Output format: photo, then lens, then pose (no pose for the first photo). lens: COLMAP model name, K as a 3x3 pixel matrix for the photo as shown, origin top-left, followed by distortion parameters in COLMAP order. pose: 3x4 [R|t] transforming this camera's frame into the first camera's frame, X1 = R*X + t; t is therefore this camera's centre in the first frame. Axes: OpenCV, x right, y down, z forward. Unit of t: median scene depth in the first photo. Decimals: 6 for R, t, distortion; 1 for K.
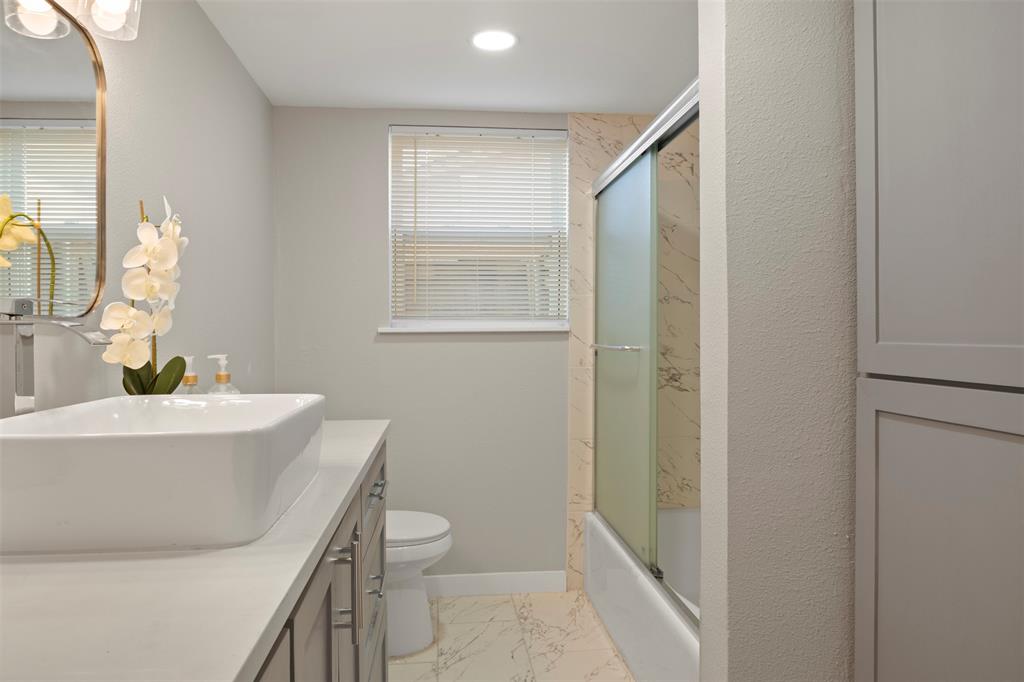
lens RADIAL K [[654.7, 0, 512.2], [0, 654.7, 339.1], [0, 0, 1]] dist [-0.003407, -0.001260]
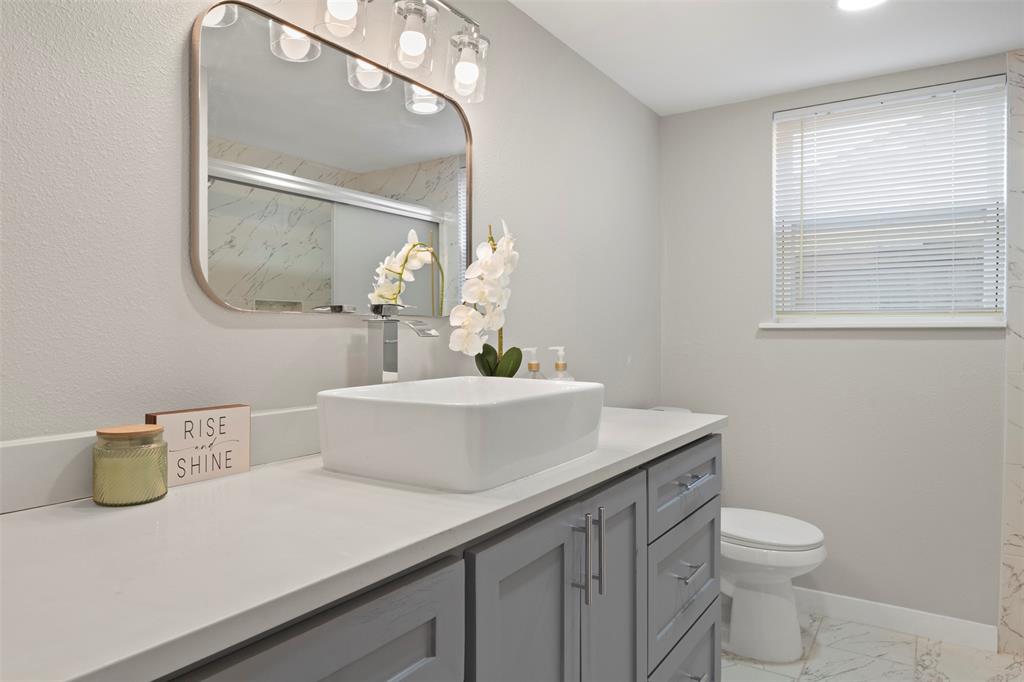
lens RADIAL K [[654.7, 0, 520.4], [0, 654.7, 337.5], [0, 0, 1]] dist [-0.003407, -0.001260]
pose [[0.782217, 0.012009, -0.622890, 0.132056], [-0.008802, 0.999927, 0.008224, -0.001168], [0.622944, -0.000950, 0.782266, 0.015719]]
